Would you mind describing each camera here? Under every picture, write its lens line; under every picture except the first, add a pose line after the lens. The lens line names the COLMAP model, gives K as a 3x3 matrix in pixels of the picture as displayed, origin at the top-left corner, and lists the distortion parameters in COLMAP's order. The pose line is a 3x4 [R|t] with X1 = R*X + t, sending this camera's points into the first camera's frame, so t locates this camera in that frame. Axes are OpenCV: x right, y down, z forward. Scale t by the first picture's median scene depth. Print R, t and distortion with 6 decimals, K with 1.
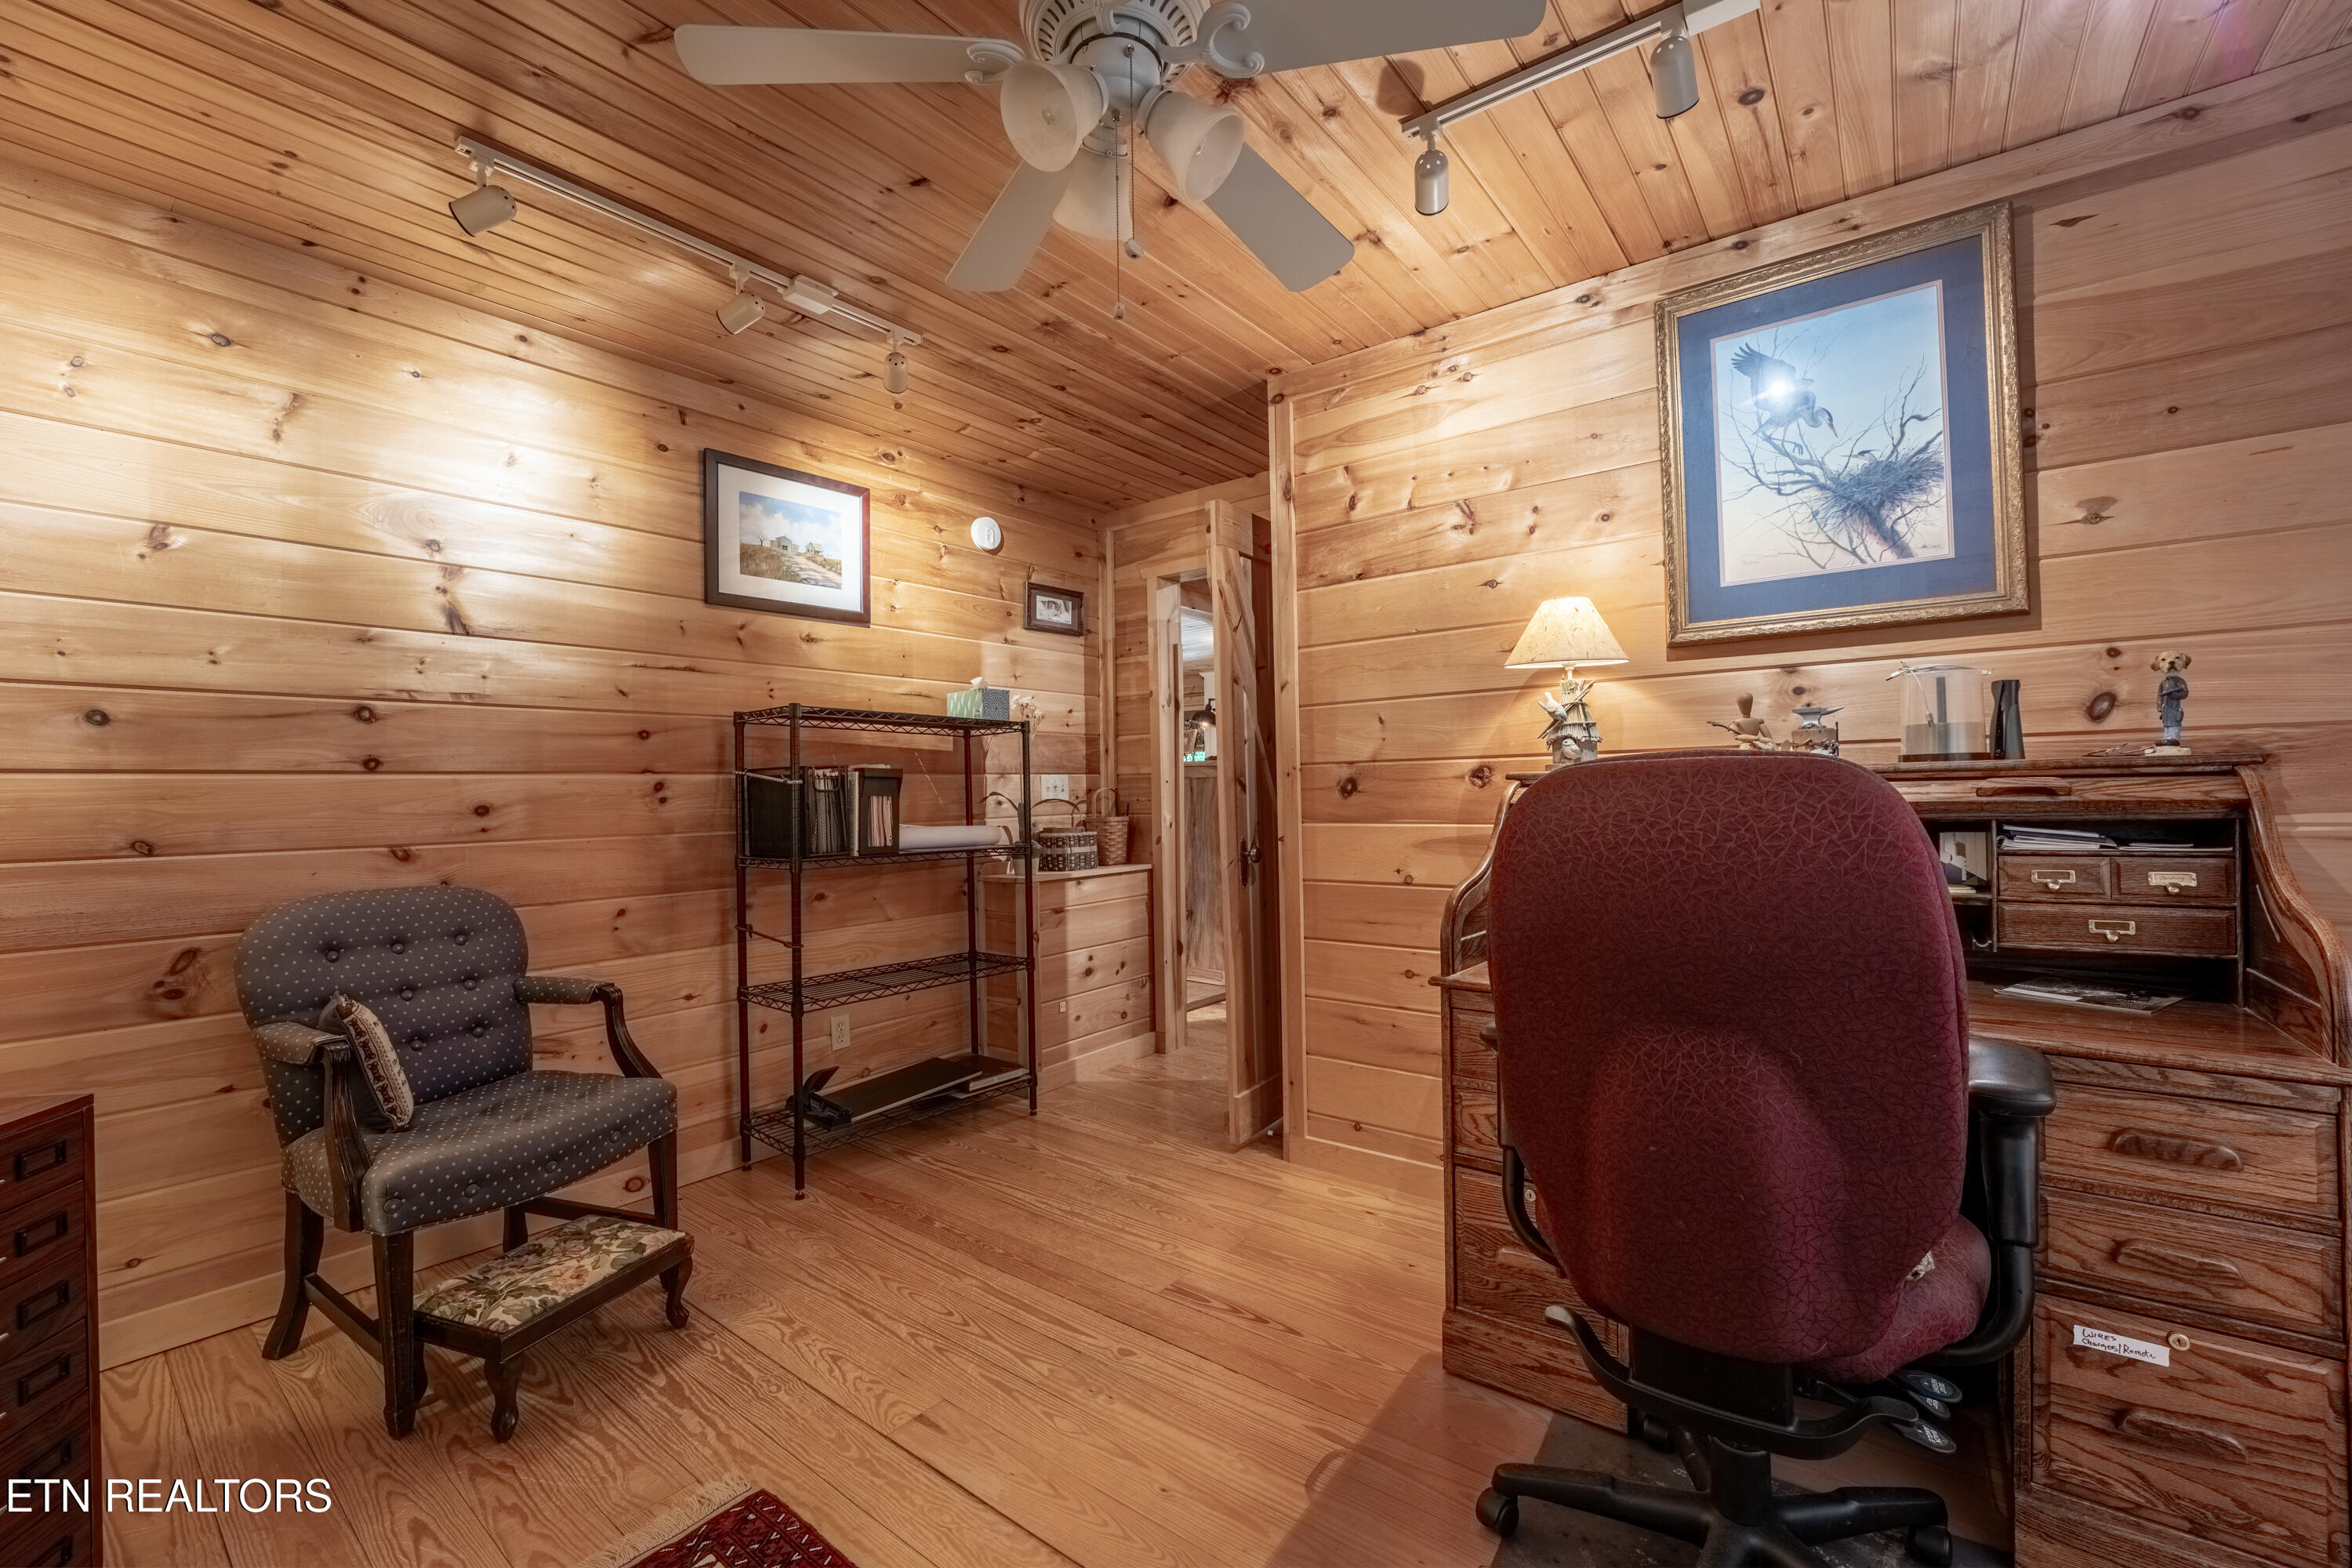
lens RADIAL K [[945.8, 0, 1176.0], [0, 945.8, 784.0], [0, 0, 1]] dist [-0.034520, 0.005162]
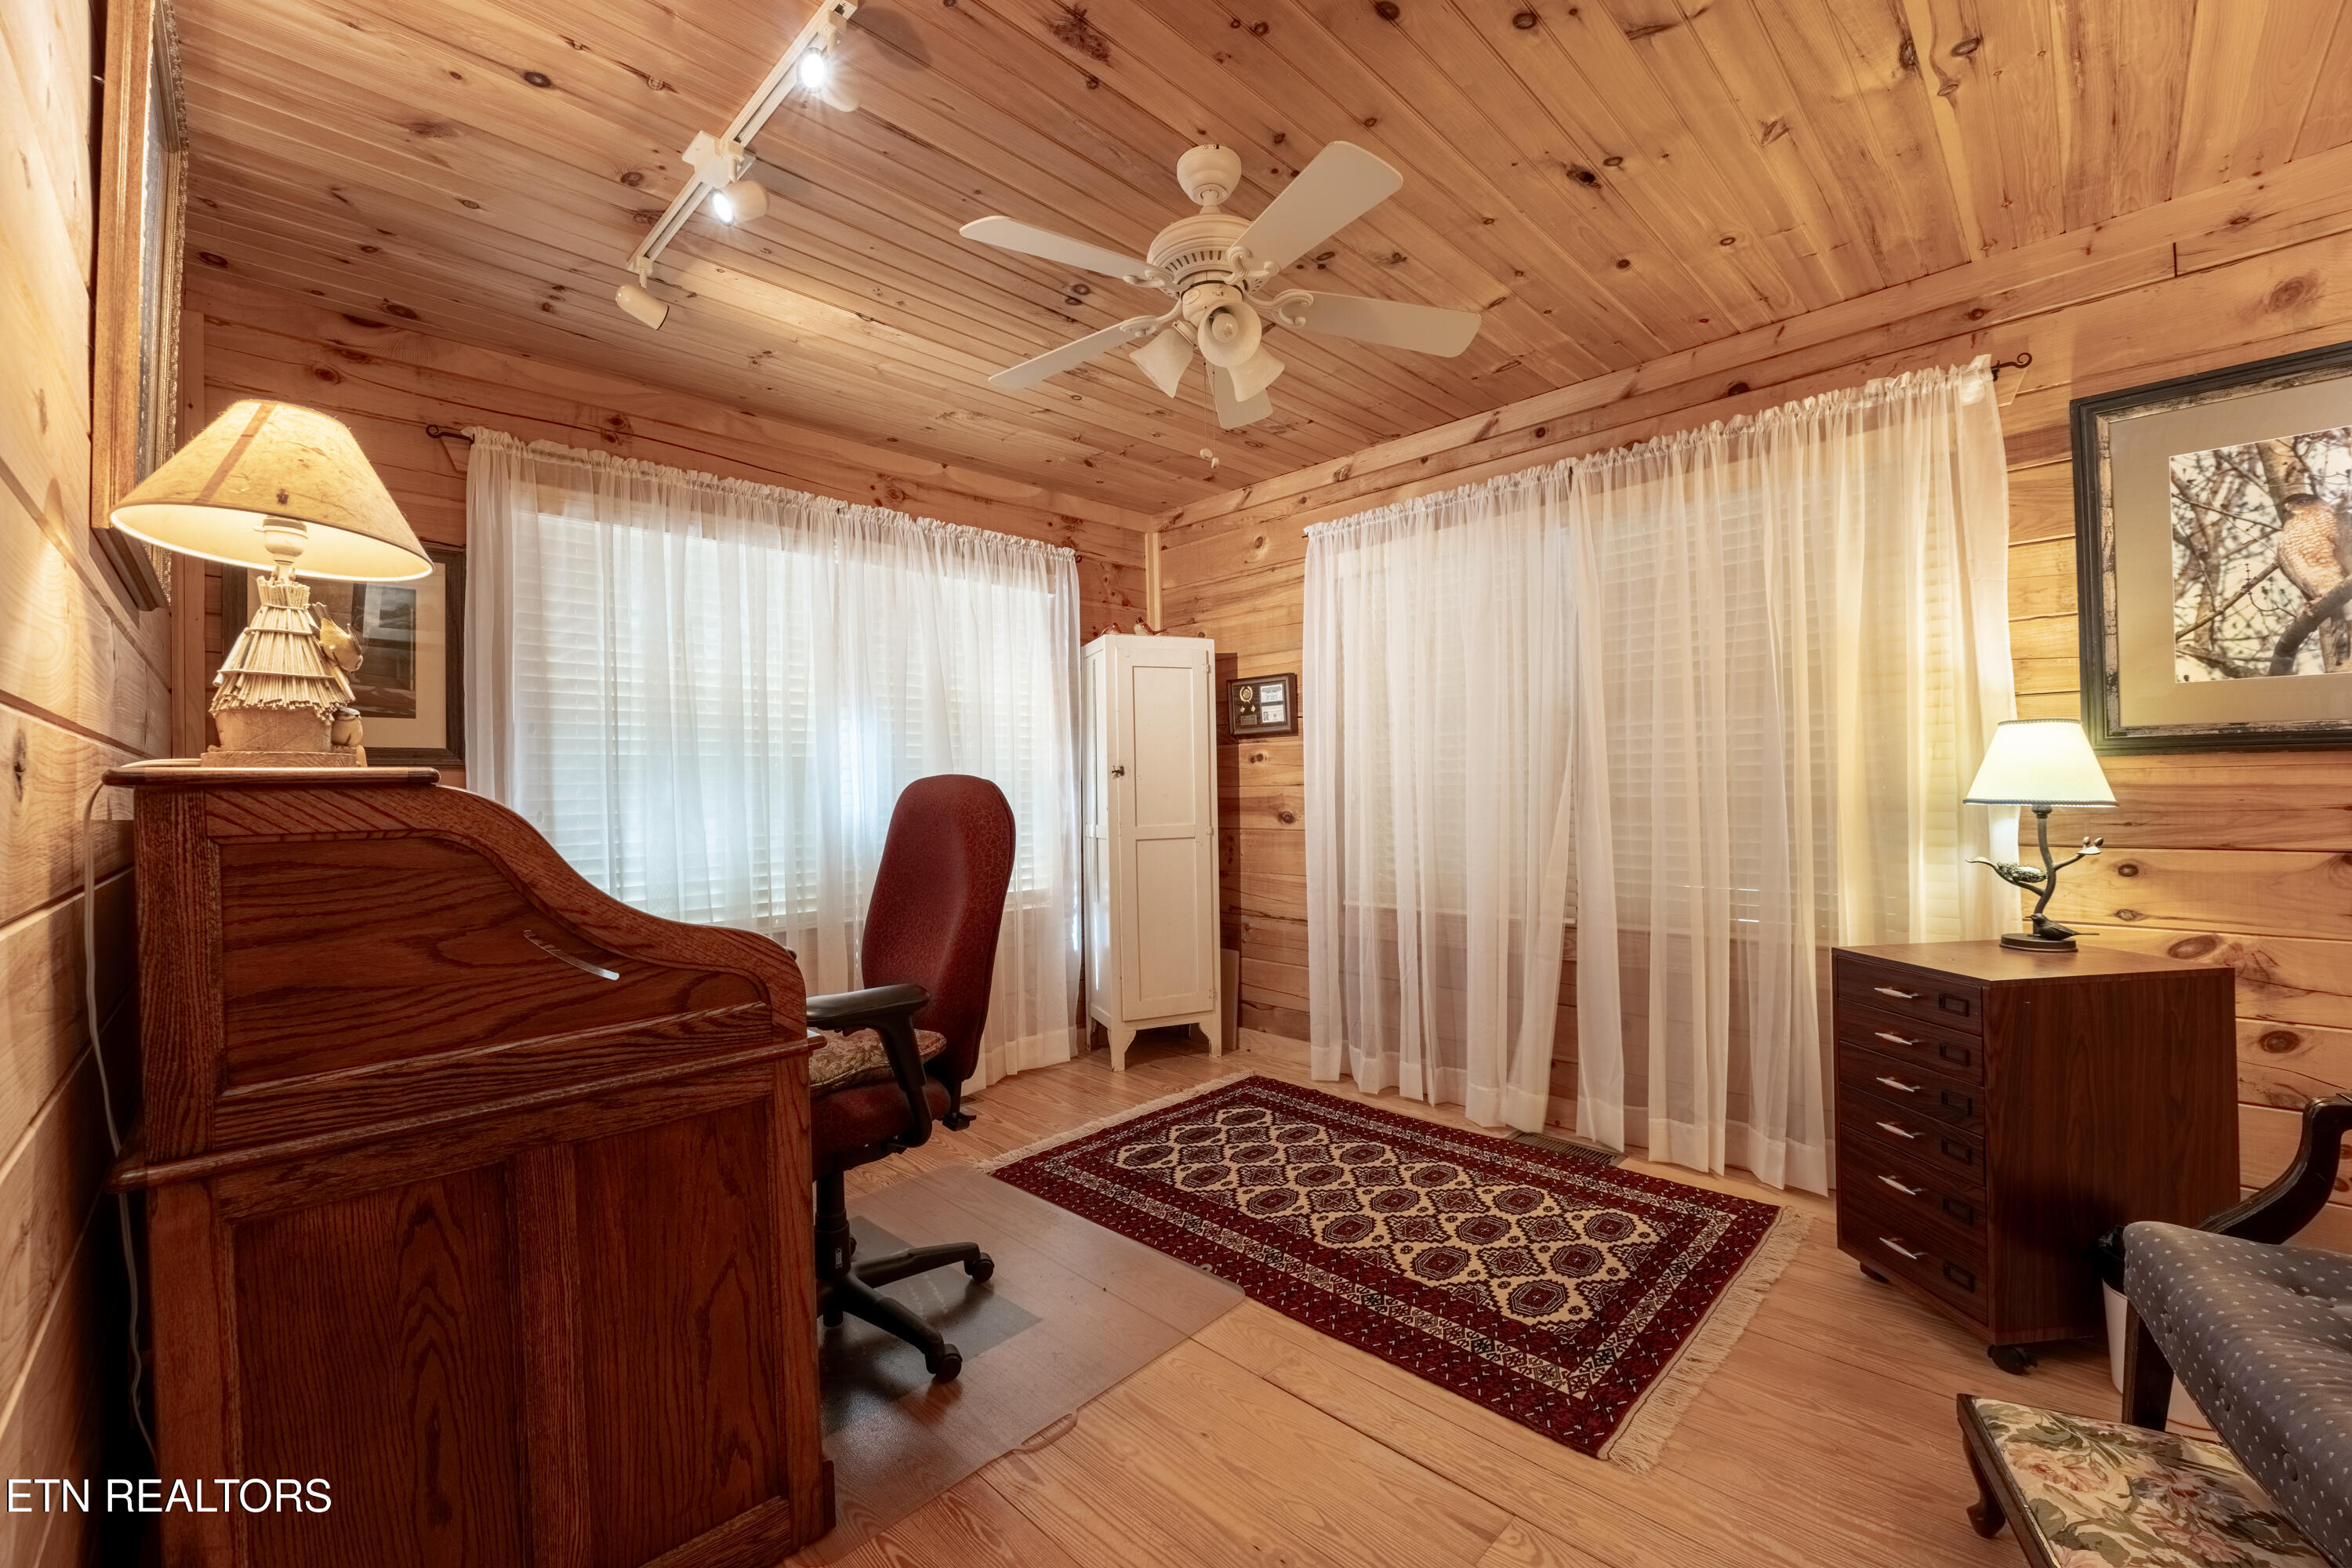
lens RADIAL K [[945.8, 0, 1176.0], [0, 945.8, 784.0], [0, 0, 1]] dist [-0.034520, 0.005162]
pose [[-0.991587, 0.038480, 0.123590, -0.135385], [0.036346, 0.999150, -0.019473, 0.023388], [-0.124234, -0.014817, -0.992142, 1.956985]]
